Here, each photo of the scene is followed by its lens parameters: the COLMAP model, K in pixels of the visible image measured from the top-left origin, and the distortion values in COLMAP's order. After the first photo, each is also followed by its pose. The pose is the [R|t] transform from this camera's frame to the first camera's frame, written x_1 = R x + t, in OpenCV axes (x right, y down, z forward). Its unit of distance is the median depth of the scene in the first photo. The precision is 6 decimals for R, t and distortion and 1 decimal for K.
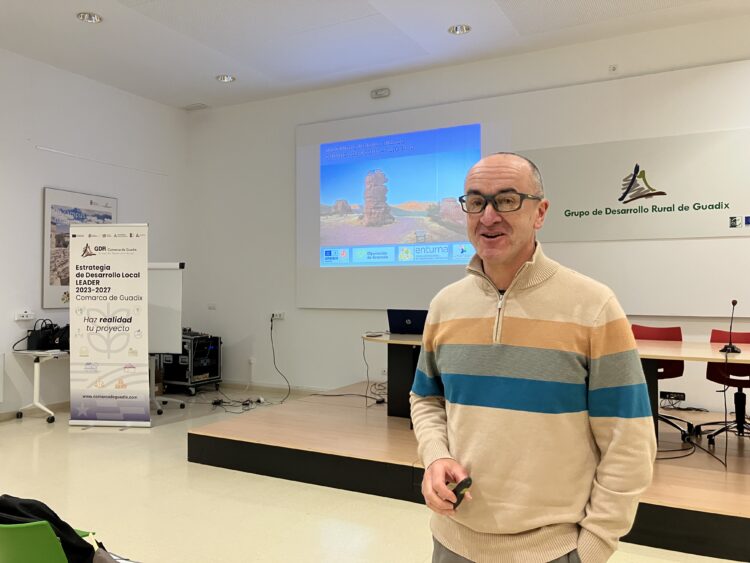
lens RADIAL K [[611.2, 0, 372.2], [0, 611.2, 280.3], [0, 0, 1]] dist [0.011048, -0.039295]
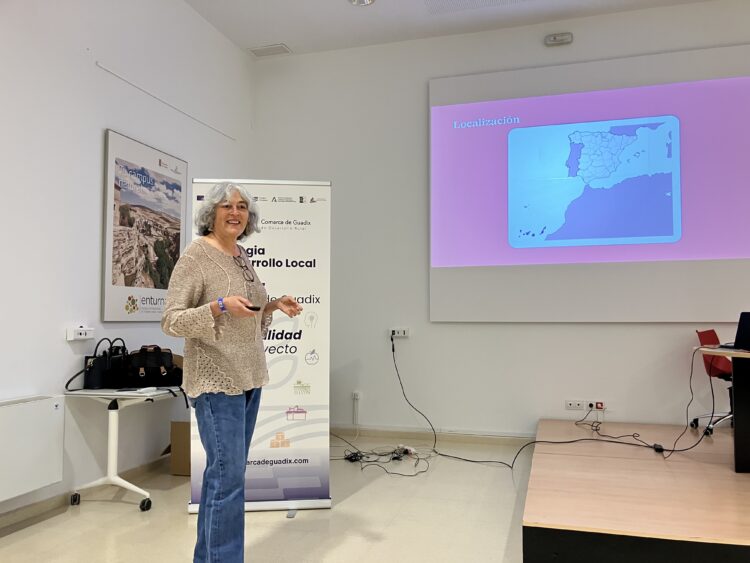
lens RADIAL K [[611.2, 0, 376.5], [0, 611.2, 286.4], [0, 0, 1]] dist [0.011048, -0.039295]
pose [[0.977625, 0.005052, 0.210294, -0.423317], [0.002381, 0.999382, -0.035076, 0.034942], [-0.210342, 0.034792, 0.977009, 0.353112]]
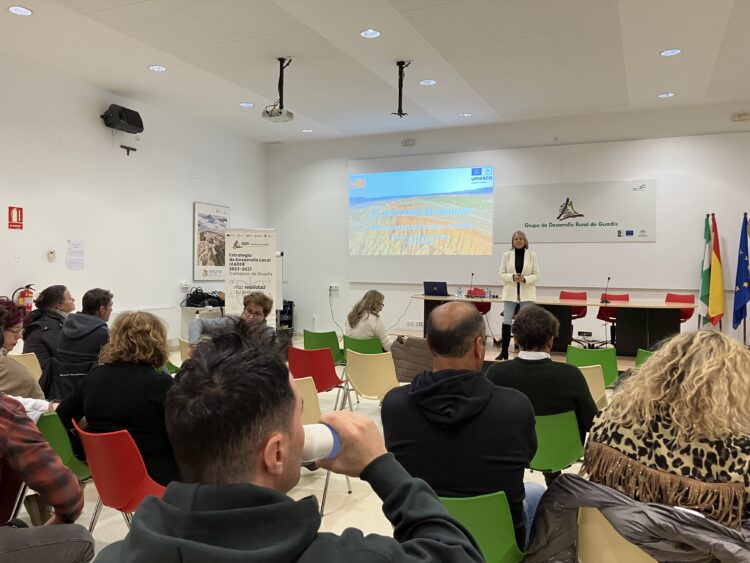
lens RADIAL K [[611.2, 0, 373.1], [0, 611.2, 279.2], [0, 0, 1]] dist [0.011048, -0.039295]
pose [[0.997492, 0.008653, 0.070252, -0.206945], [-0.010602, 0.999568, 0.027419, -0.004905], [-0.069984, -0.028095, 0.997152, -0.614233]]
